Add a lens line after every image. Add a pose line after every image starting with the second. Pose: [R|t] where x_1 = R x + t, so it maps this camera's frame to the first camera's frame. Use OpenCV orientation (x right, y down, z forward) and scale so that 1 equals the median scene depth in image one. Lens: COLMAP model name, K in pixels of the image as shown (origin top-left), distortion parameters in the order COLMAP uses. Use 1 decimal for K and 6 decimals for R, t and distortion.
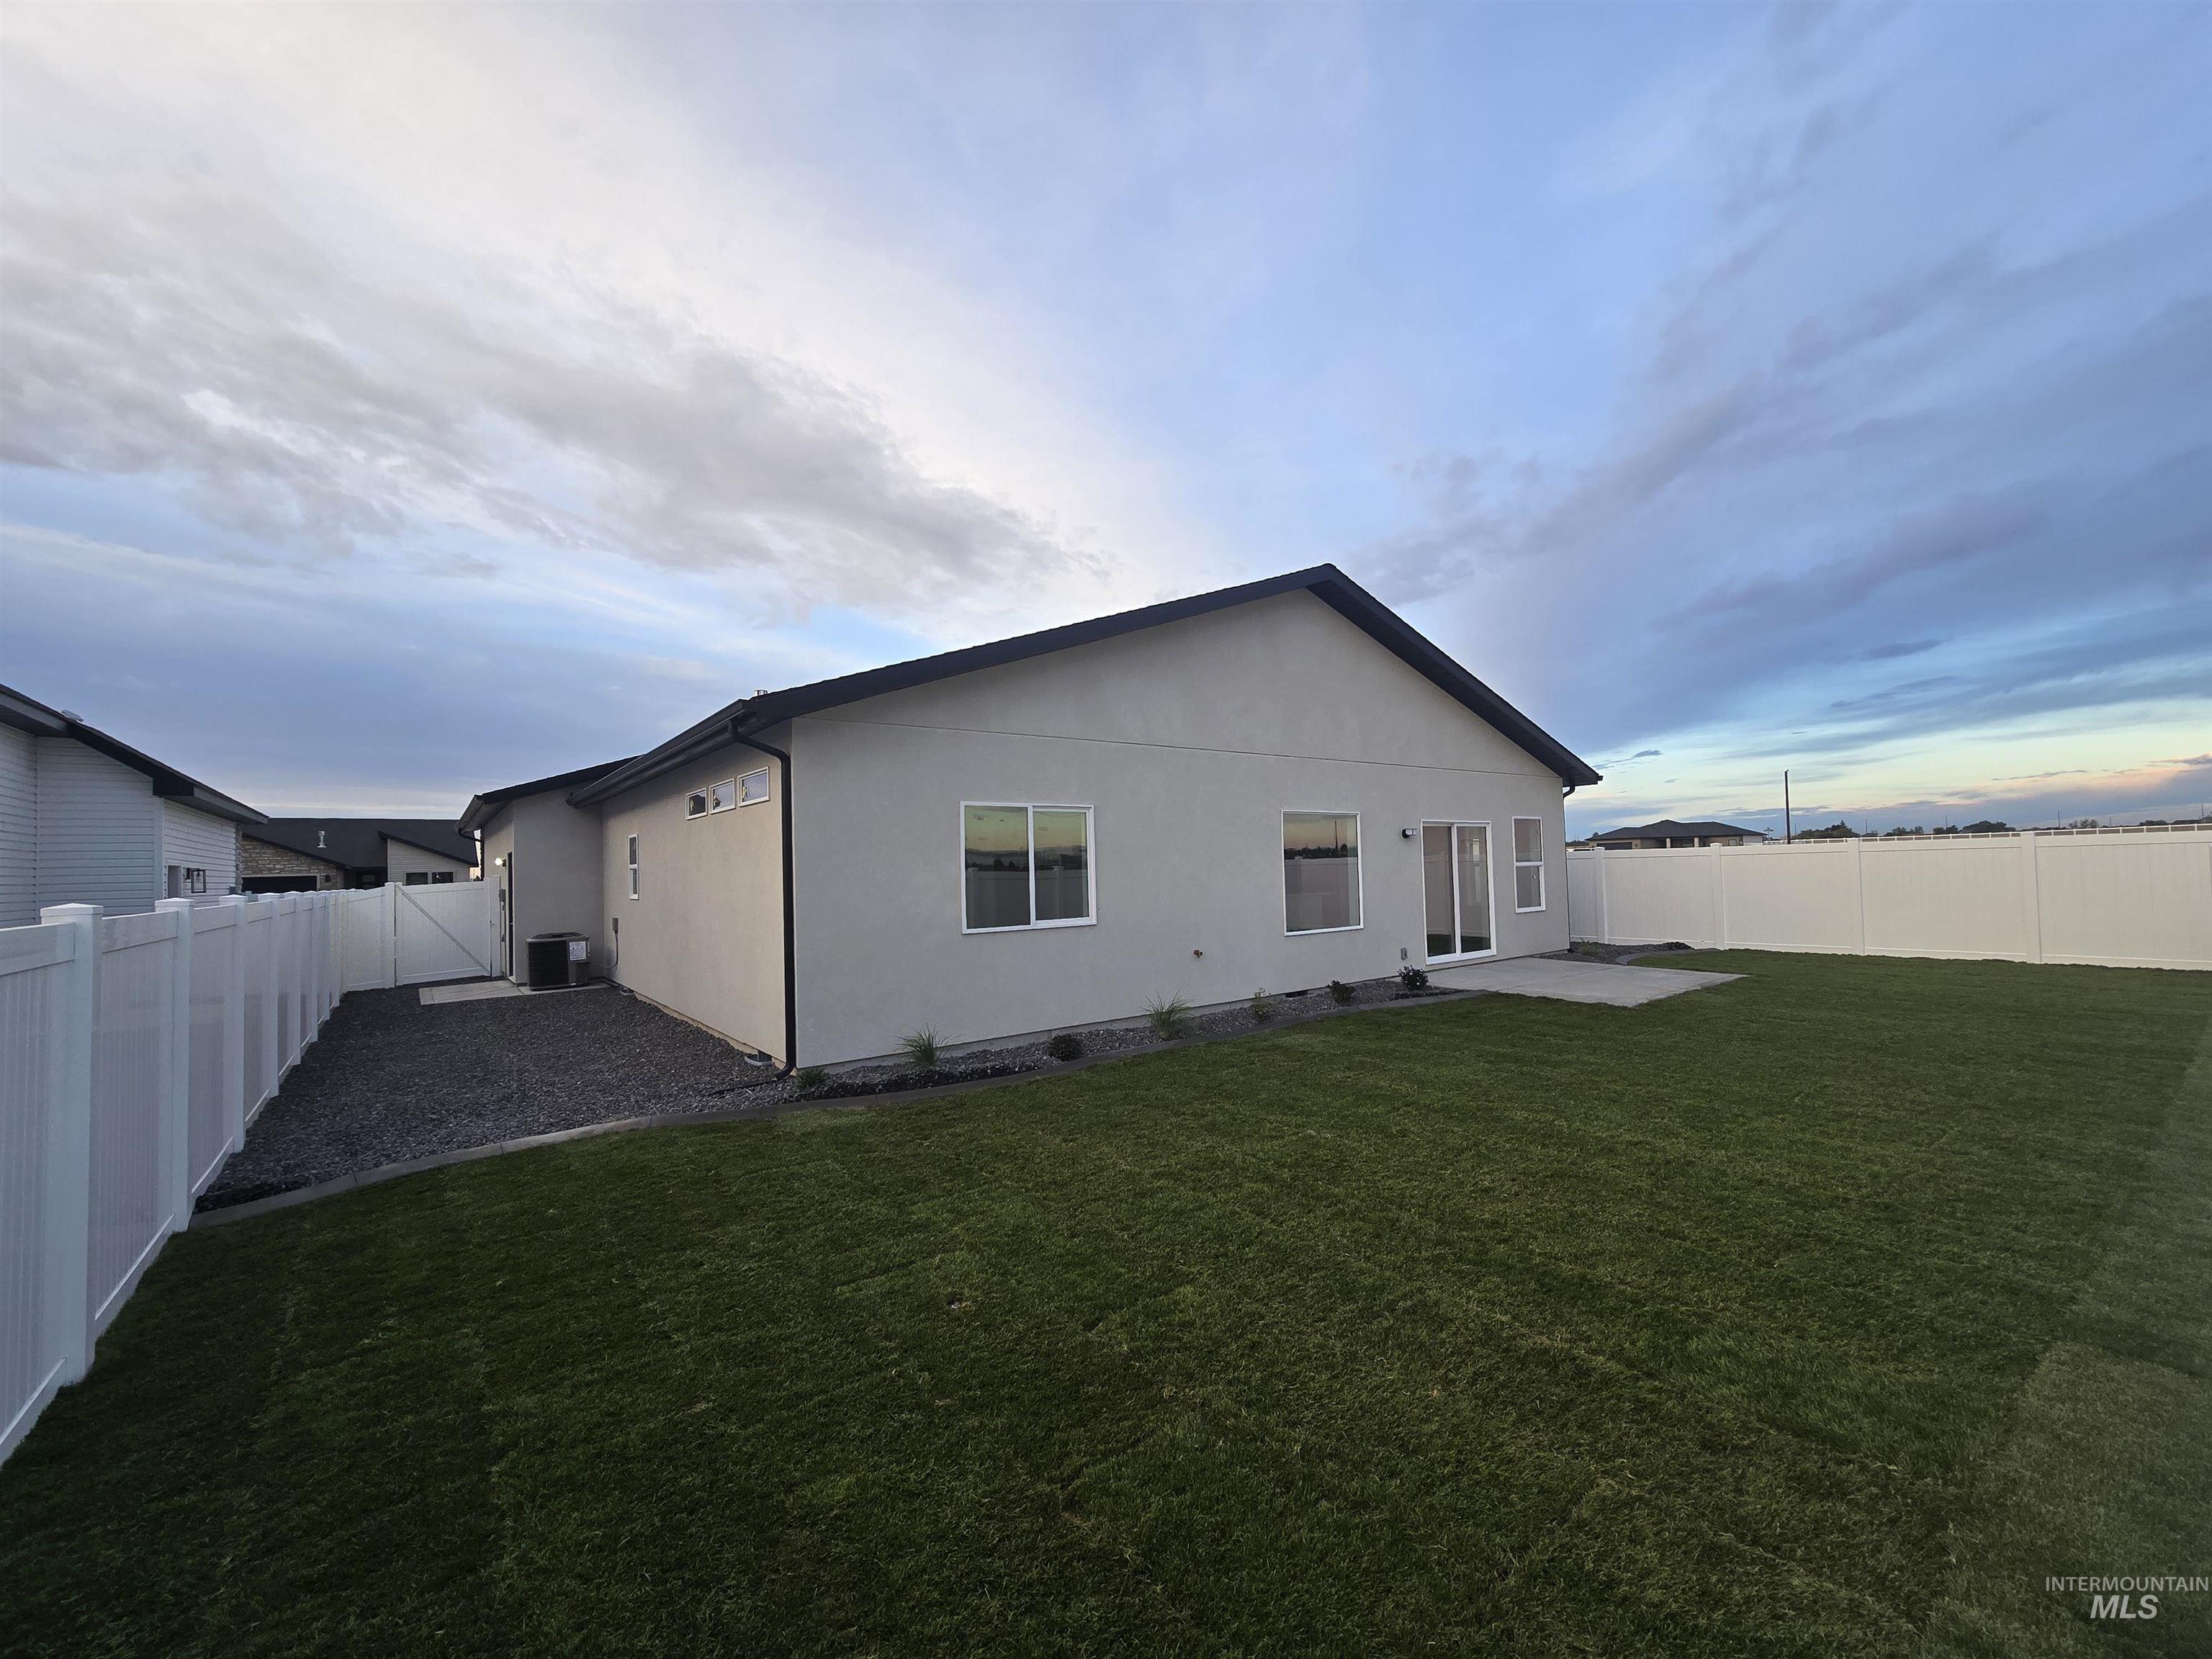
lens RADIAL K [[895.8, 0, 1080.8], [0, 895.8, 786.2], [0, 0, 1]] dist [-0.002774, -0.000135]
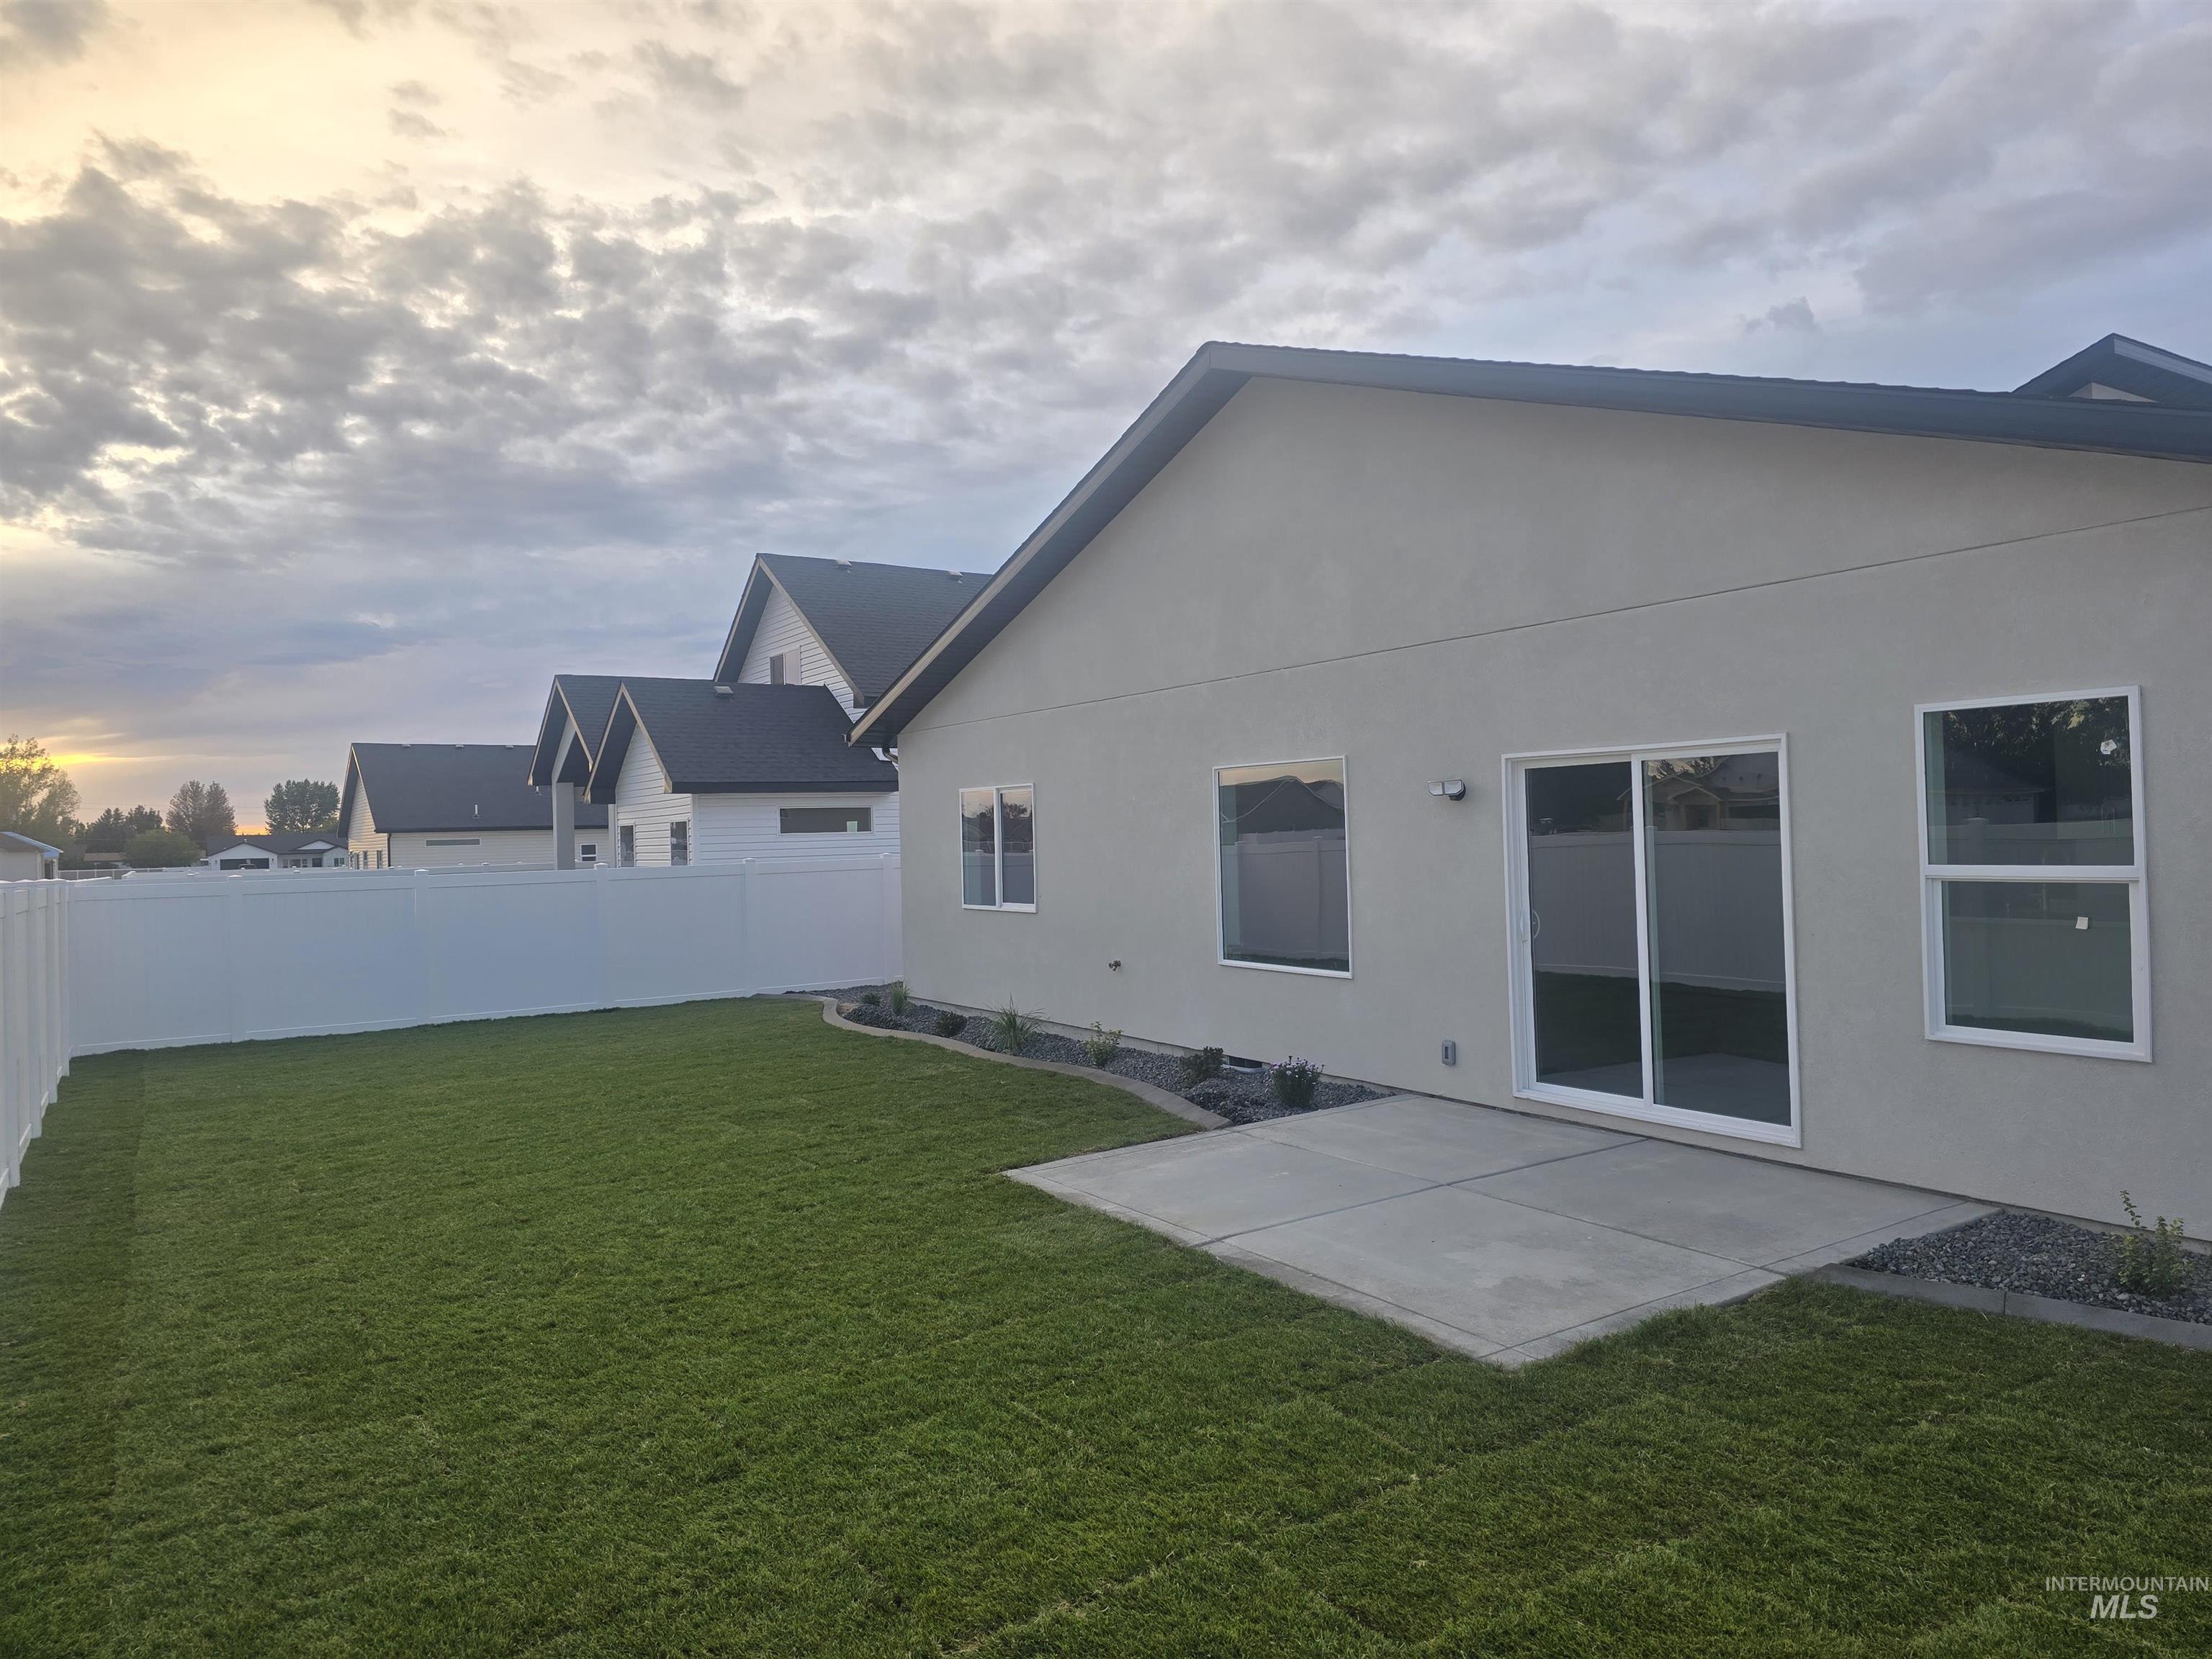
lens RADIAL K [[1475.9, 0, 1106.0], [0, 1475.9, 829.5], [0, 0, 1]] dist [0.098815, -0.069138]
pose [[-0.071757, 0.025188, -0.997104, 1.373934], [0.119768, 0.992665, 0.016457, 0.048068], [0.990205, -0.118241, -0.074247, 1.086592]]
